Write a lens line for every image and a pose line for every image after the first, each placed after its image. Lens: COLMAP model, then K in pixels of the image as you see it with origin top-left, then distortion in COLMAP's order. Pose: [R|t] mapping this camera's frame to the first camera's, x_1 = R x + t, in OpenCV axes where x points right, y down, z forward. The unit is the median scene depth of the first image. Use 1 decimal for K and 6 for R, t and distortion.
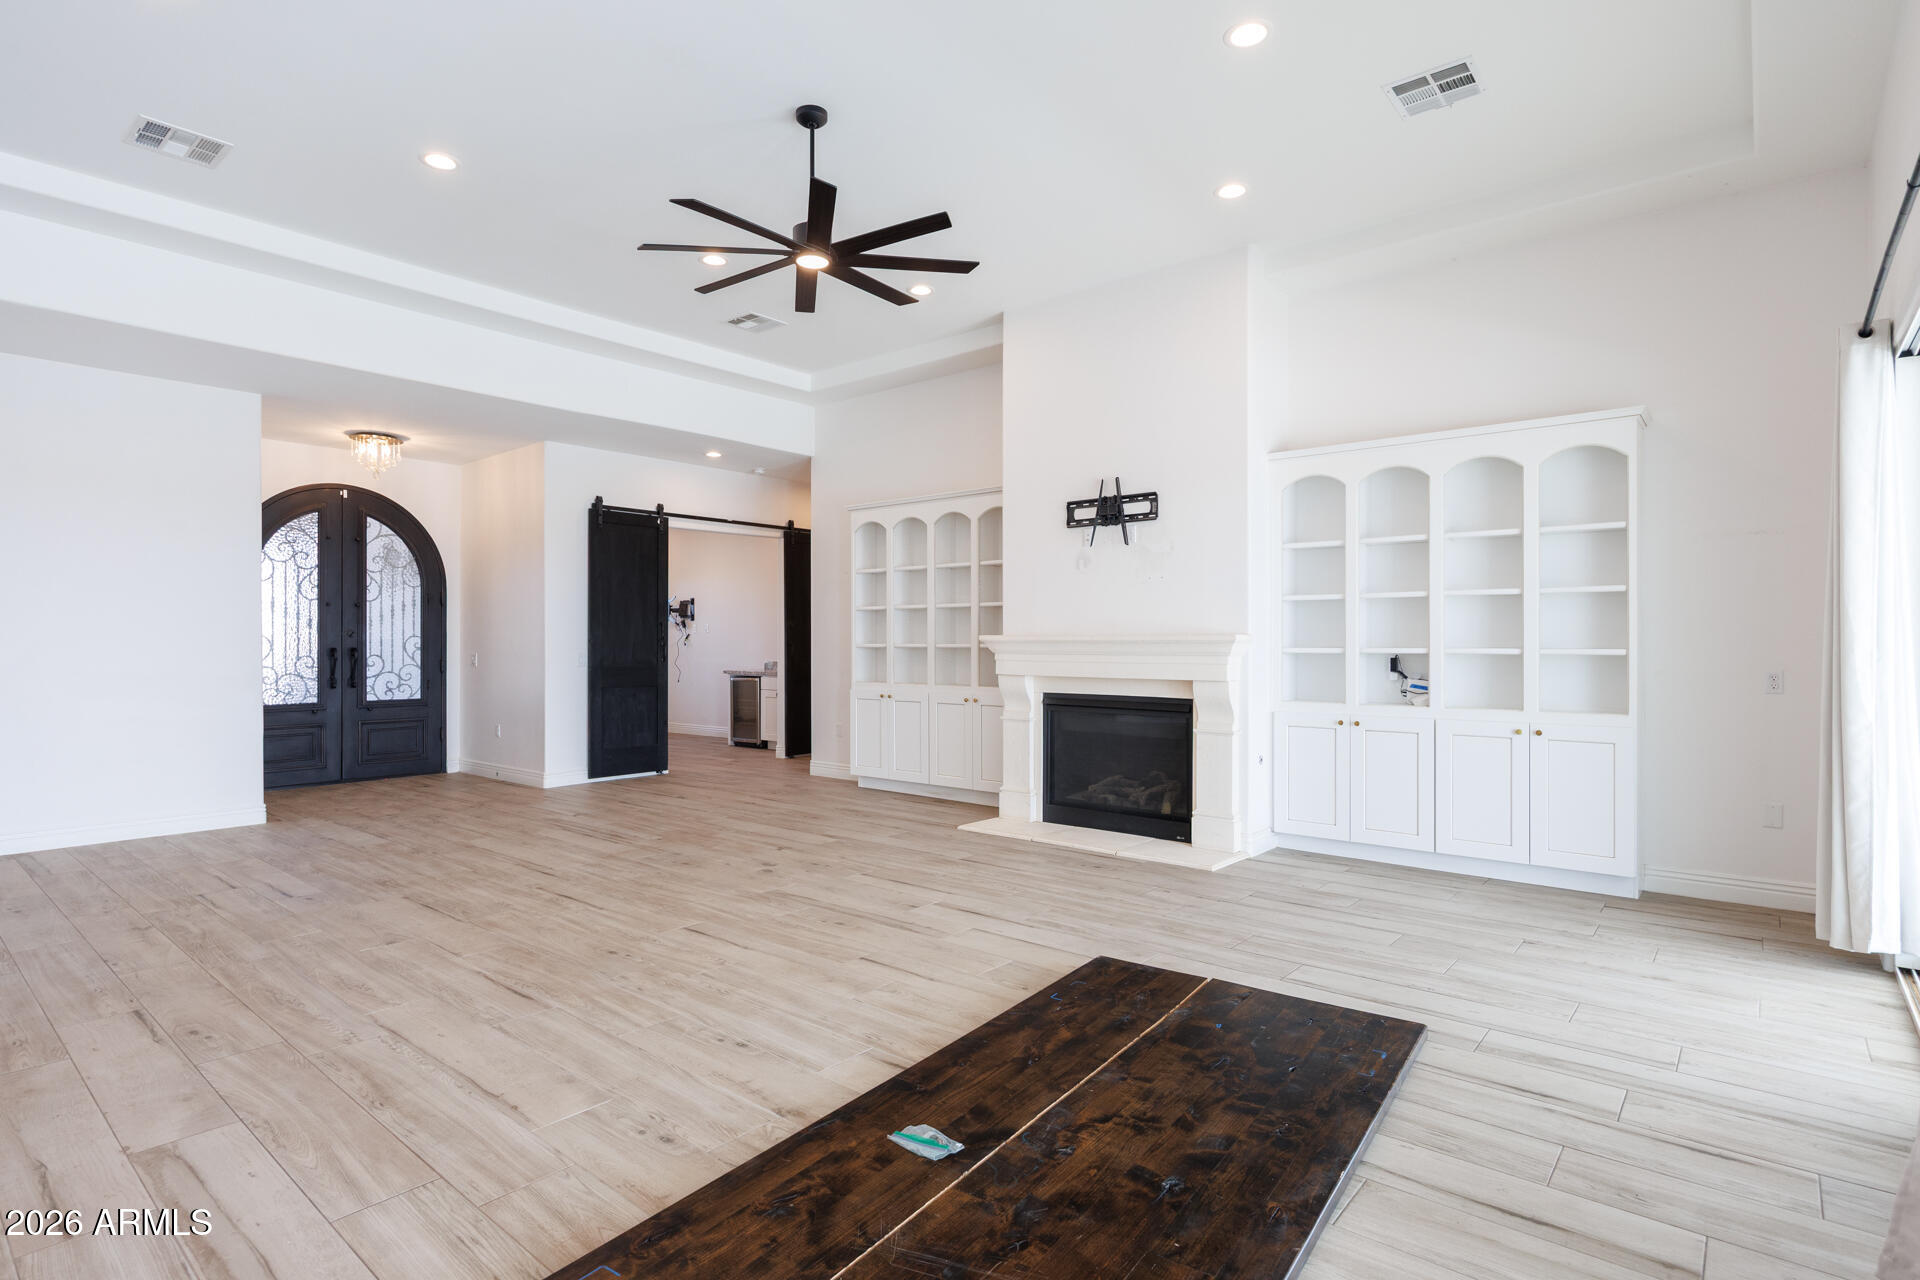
lens RADIAL K [[959.1, 0, 957.0], [0, 959.1, 634.9], [0, 0, 1]] dist [-0.005658, 0.000570]
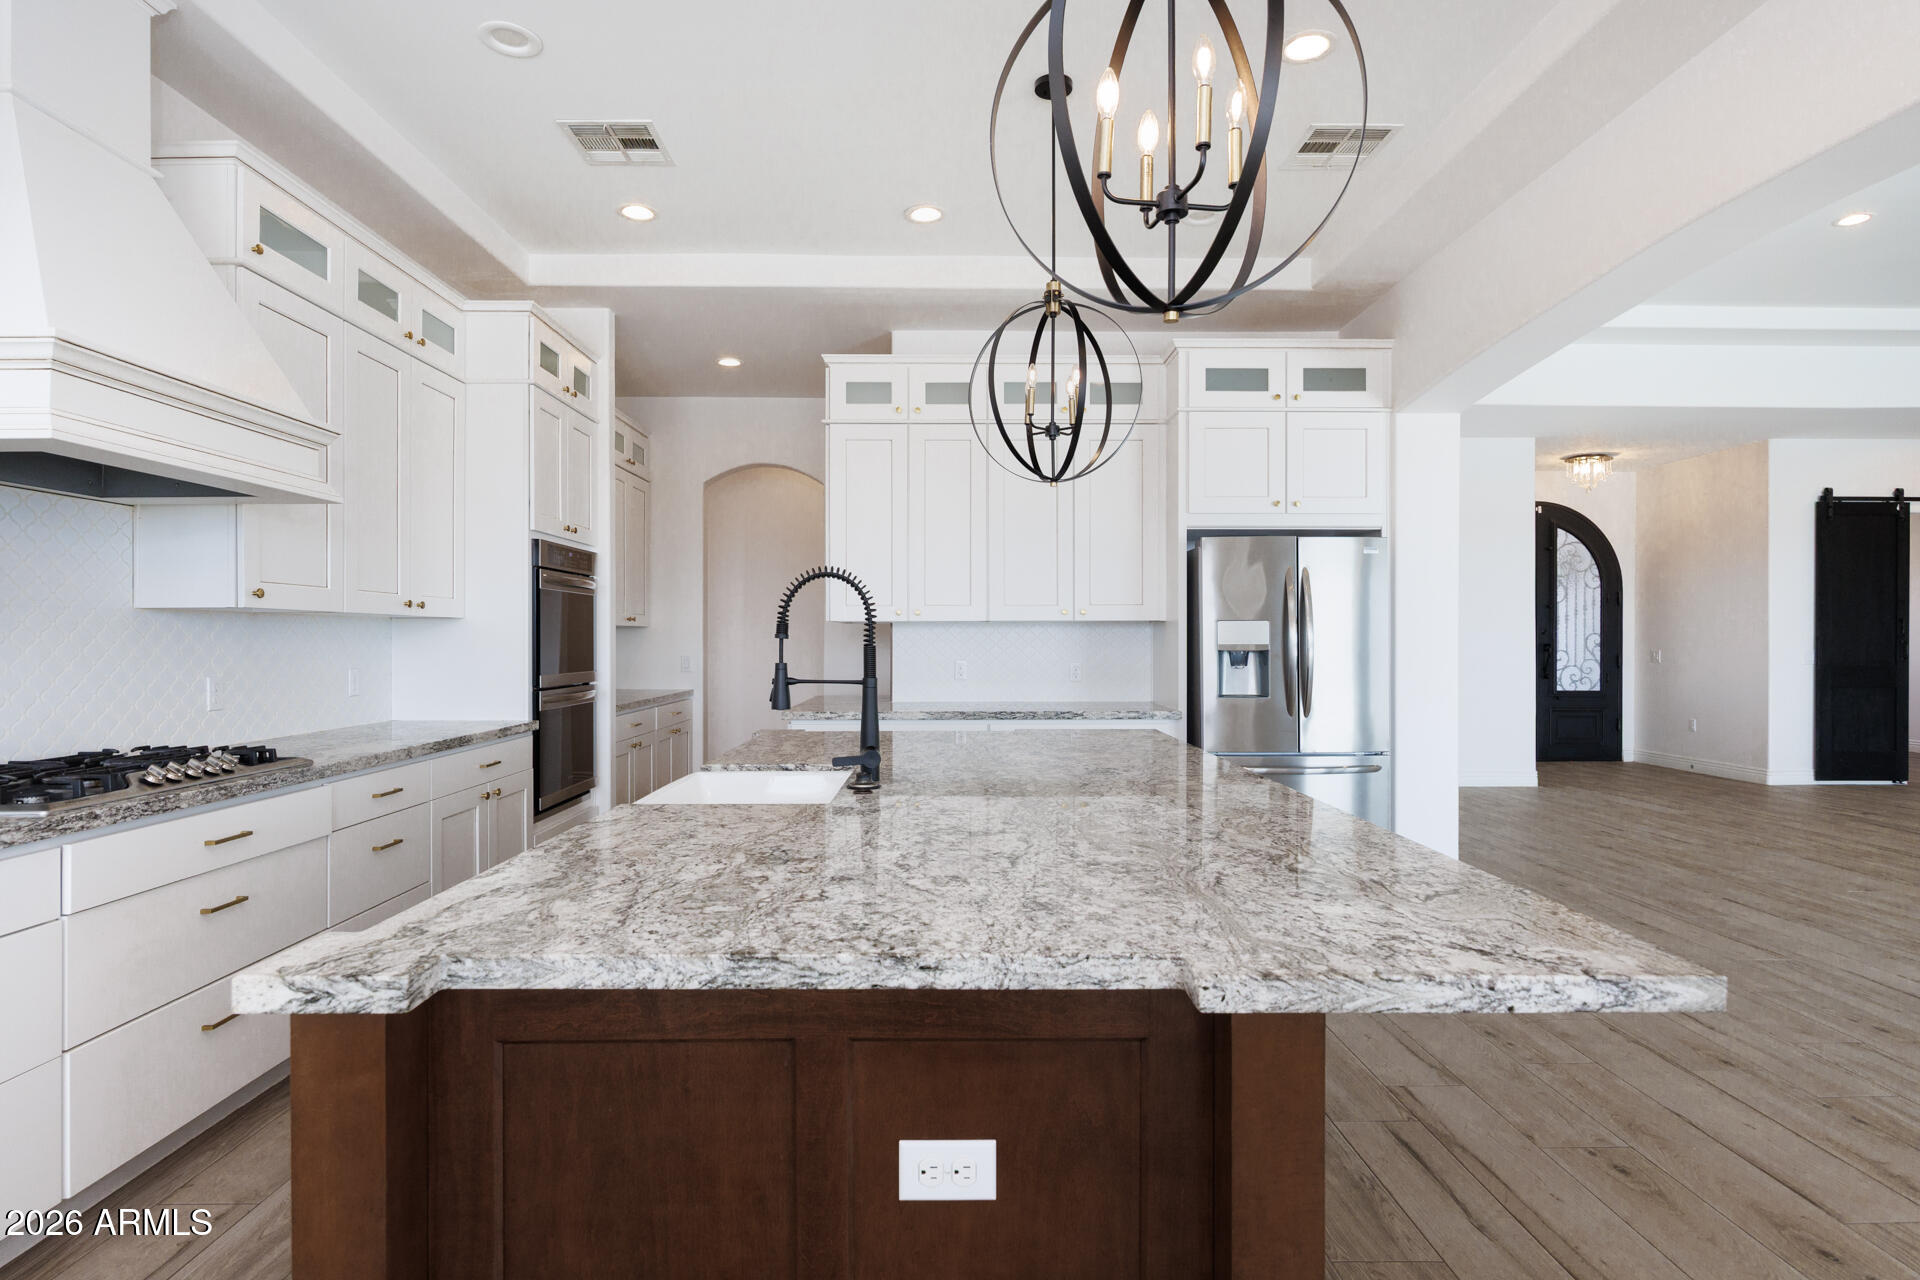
lens RADIAL K [[1017.6, 0, 958.3], [0, 1017.6, 639.6], [0, 0, 1]] dist [-0.000554, -0.001424]
pose [[0.655328, 0.003777, -0.755335, -0.188556], [0.003578, 0.999961, 0.008104, -0.004305], [0.755336, -0.008013, 0.655289, -0.353811]]
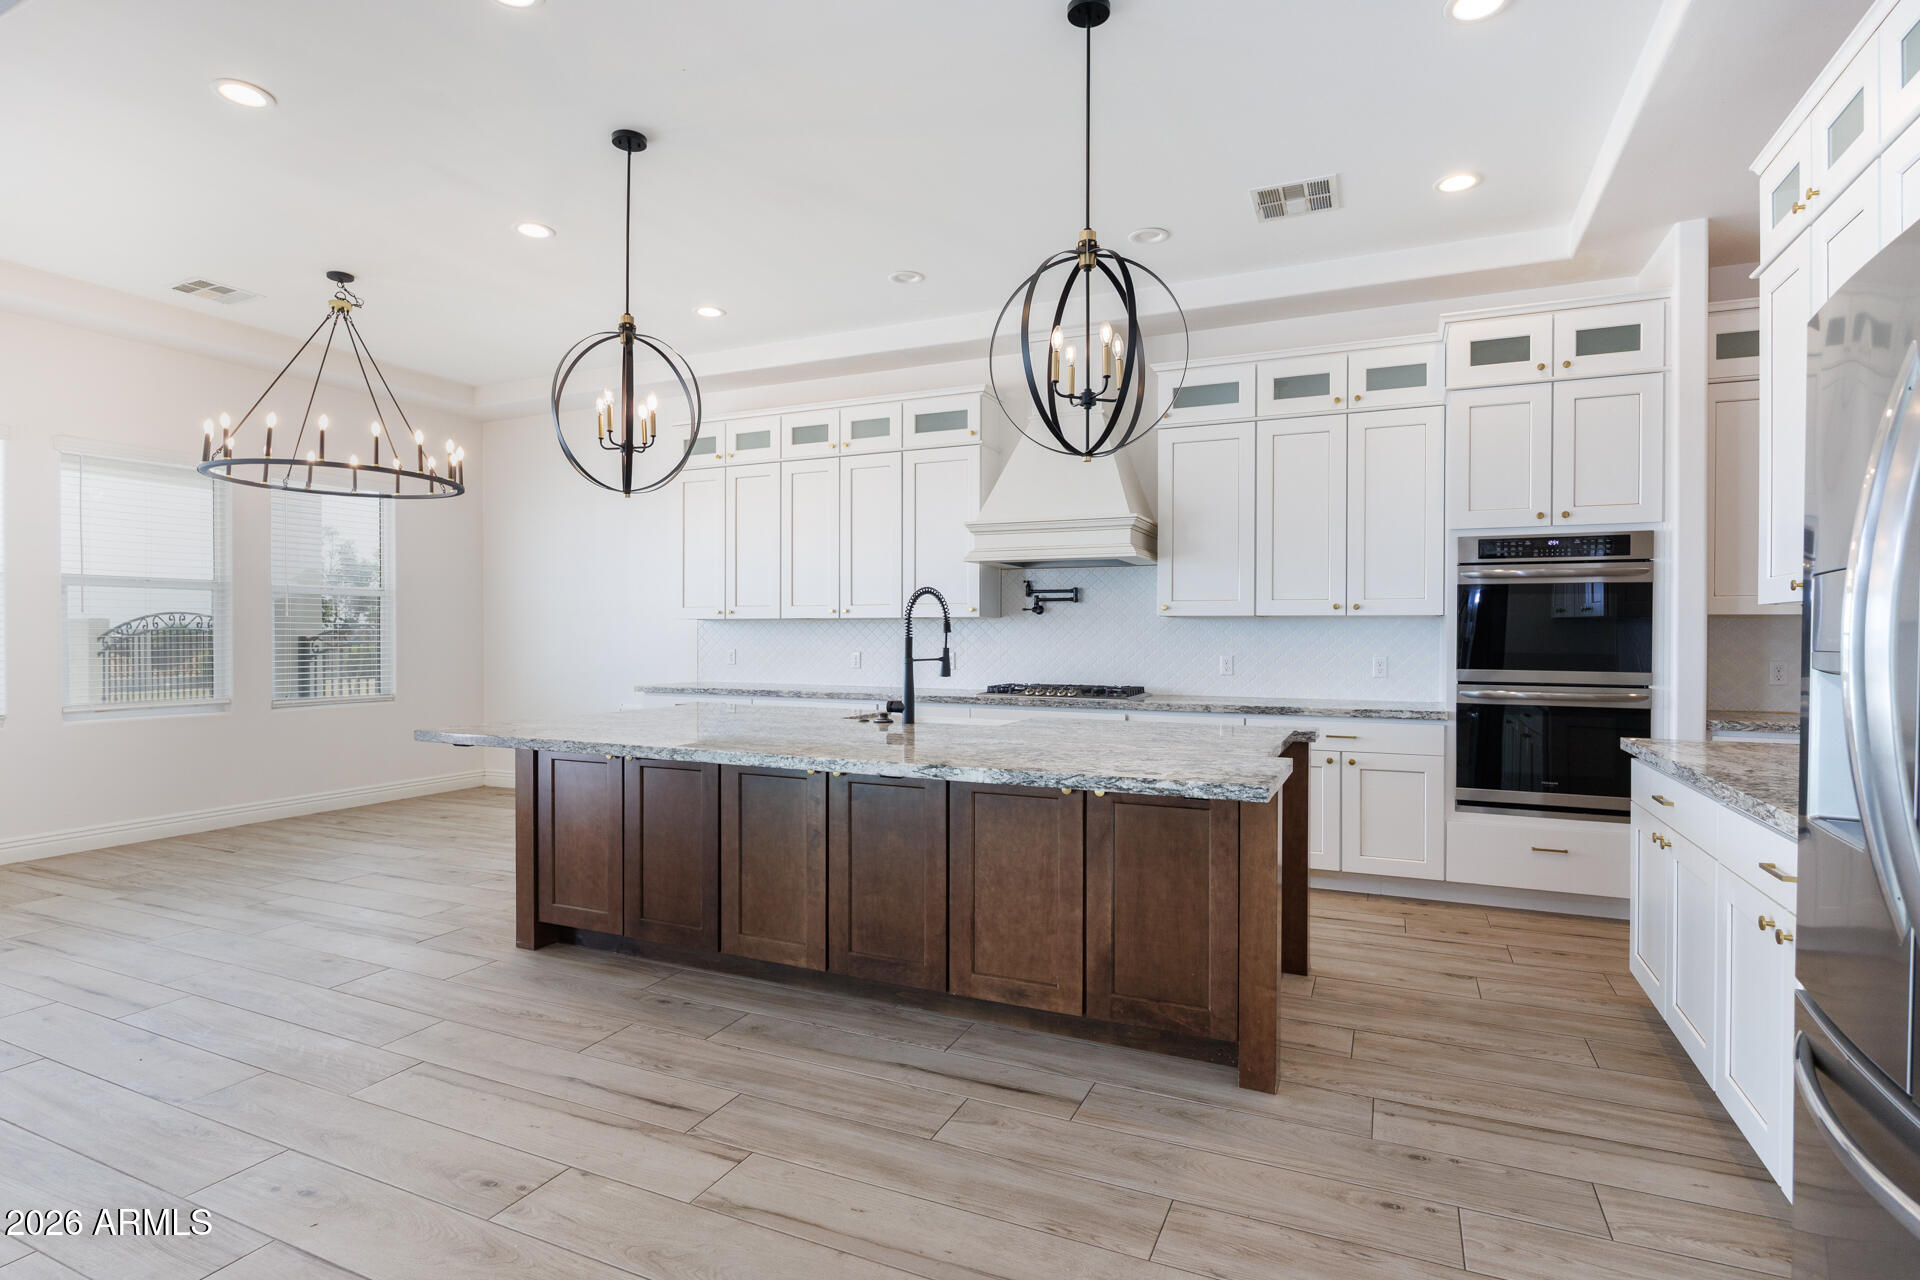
lens RADIAL K [[959.1, 0, 961.3], [0, 959.1, 640.1], [0, 0, 1]] dist [-0.005658, 0.000570]
pose [[-0.961693, 0.004369, -0.274094, -0.344035], [0.004046, 0.999990, 0.001744, 0.000786], [0.274099, 0.000568, -0.961701, 0.298872]]
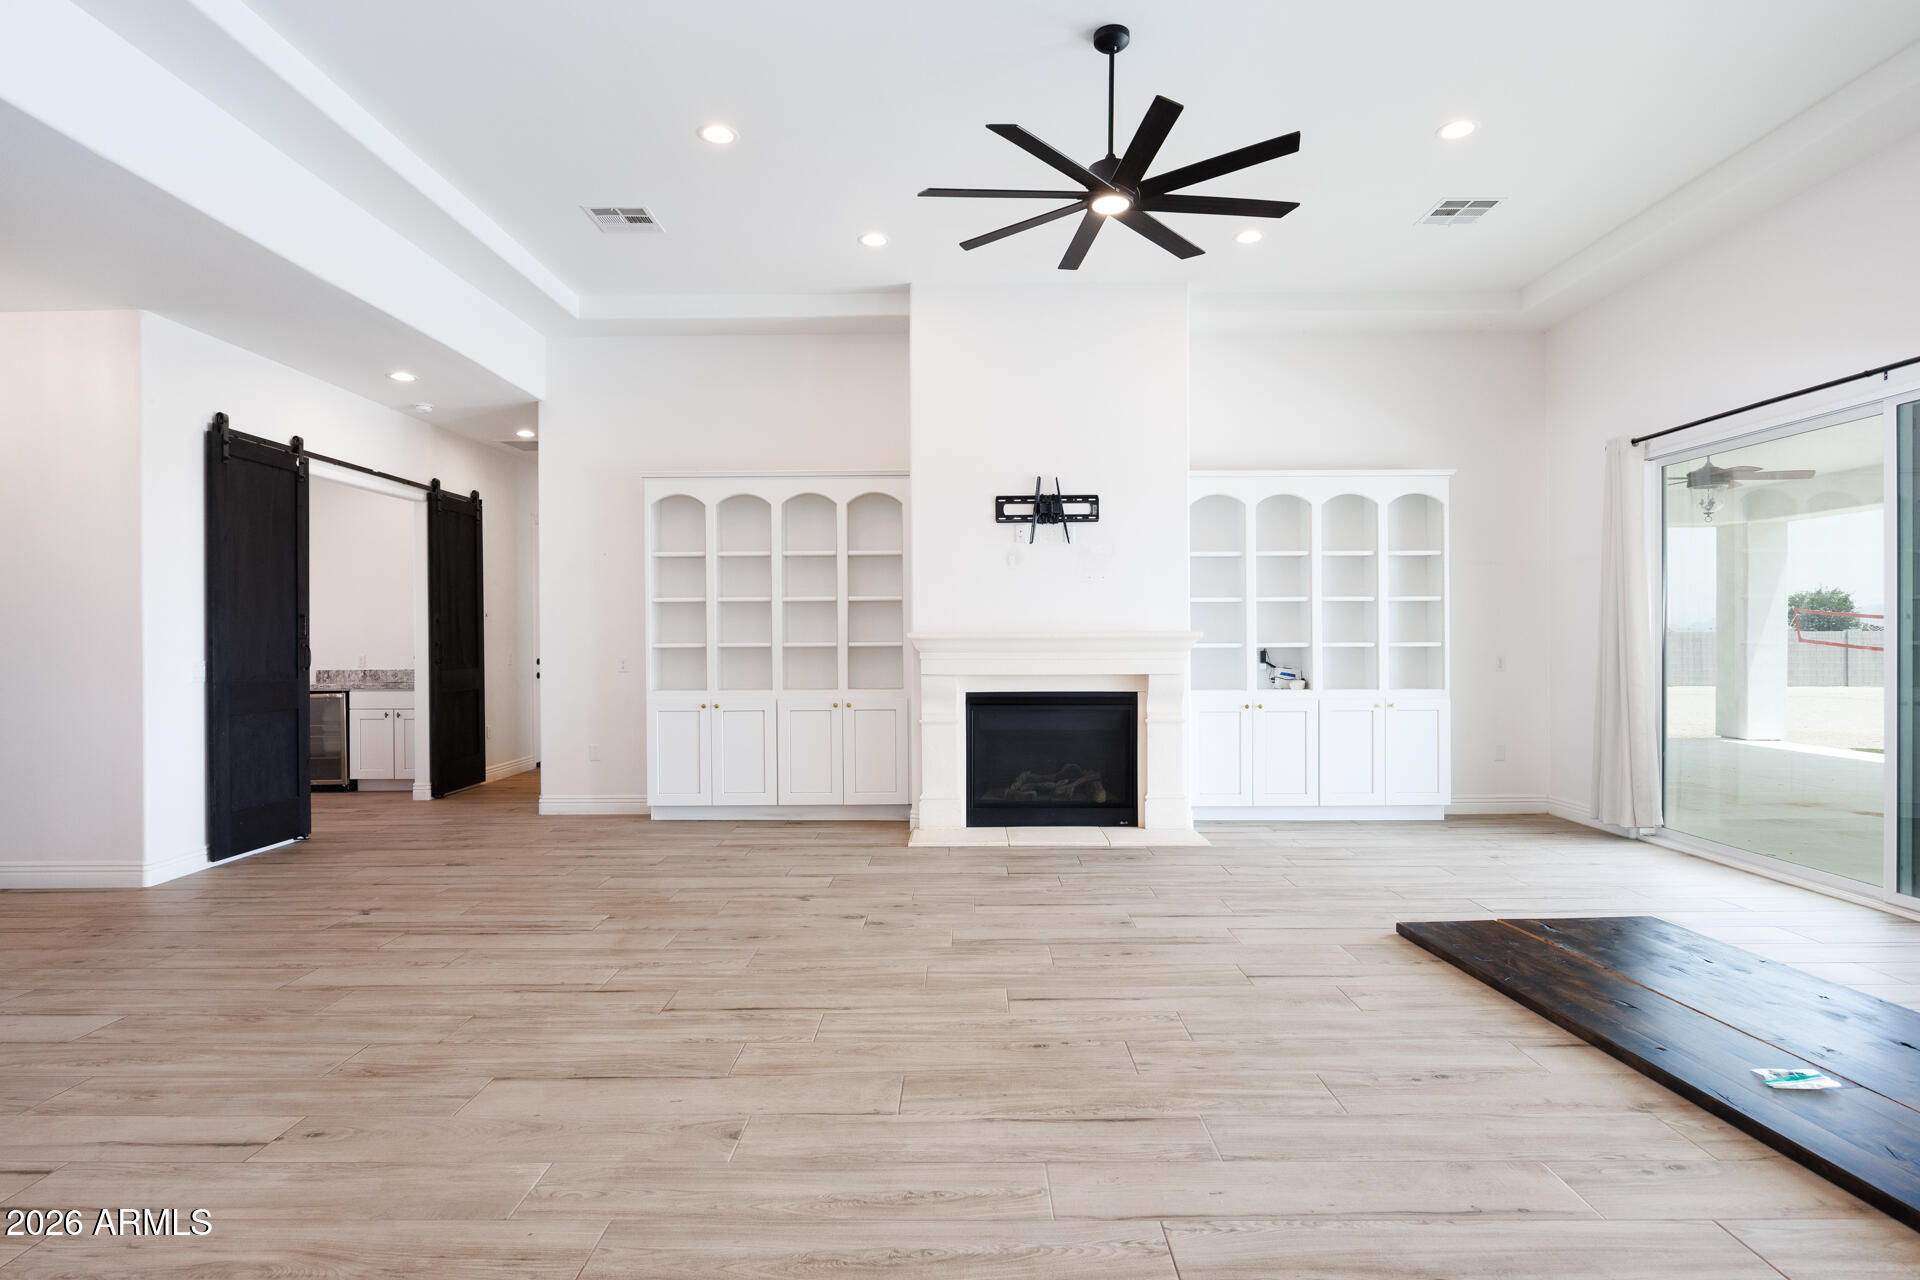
lens RADIAL K [[959.1, 0, 953.5], [0, 959.1, 643.7], [0, 0, 1]] dist [-0.005658, 0.000570]
pose [[0.771190, -0.007198, 0.636564, -0.435736], [0.001129, 0.999950, 0.009939, 0.001368], [-0.636604, -0.006946, 0.771160, 0.221696]]
